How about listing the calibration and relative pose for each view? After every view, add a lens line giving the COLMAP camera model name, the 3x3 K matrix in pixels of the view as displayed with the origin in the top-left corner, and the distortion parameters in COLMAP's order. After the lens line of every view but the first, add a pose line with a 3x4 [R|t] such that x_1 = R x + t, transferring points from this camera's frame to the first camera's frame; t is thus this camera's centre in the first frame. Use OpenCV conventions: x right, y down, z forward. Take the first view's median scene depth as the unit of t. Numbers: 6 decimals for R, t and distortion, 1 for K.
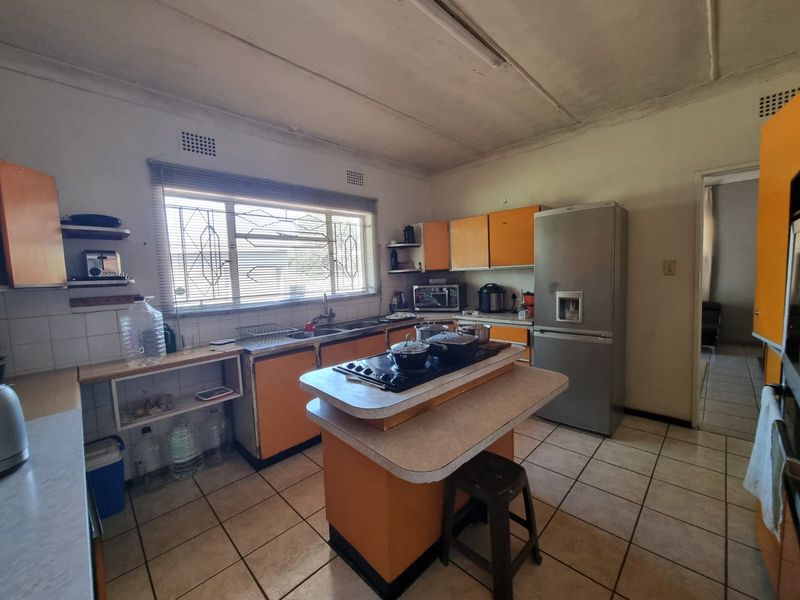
lens RADIAL K [[324.0, 0, 396.5], [0, 324.0, 299.2], [0, 0, 1]] dist [-0.000483, -0.000062]
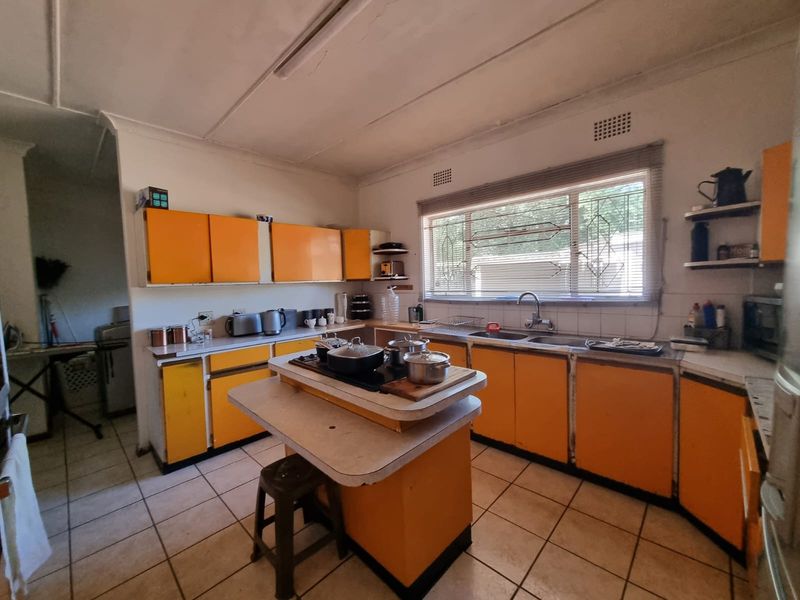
lens RADIAL K [[324.0, 0, 396.5], [0, 324.0, 299.2], [0, 0, 1]] dist [-0.000483, -0.000062]
pose [[0.033778, 0.100504, -0.994363, 0.601914], [-0.045889, 0.994038, 0.098912, -0.071030], [0.998375, 0.042289, 0.038189, 0.585516]]
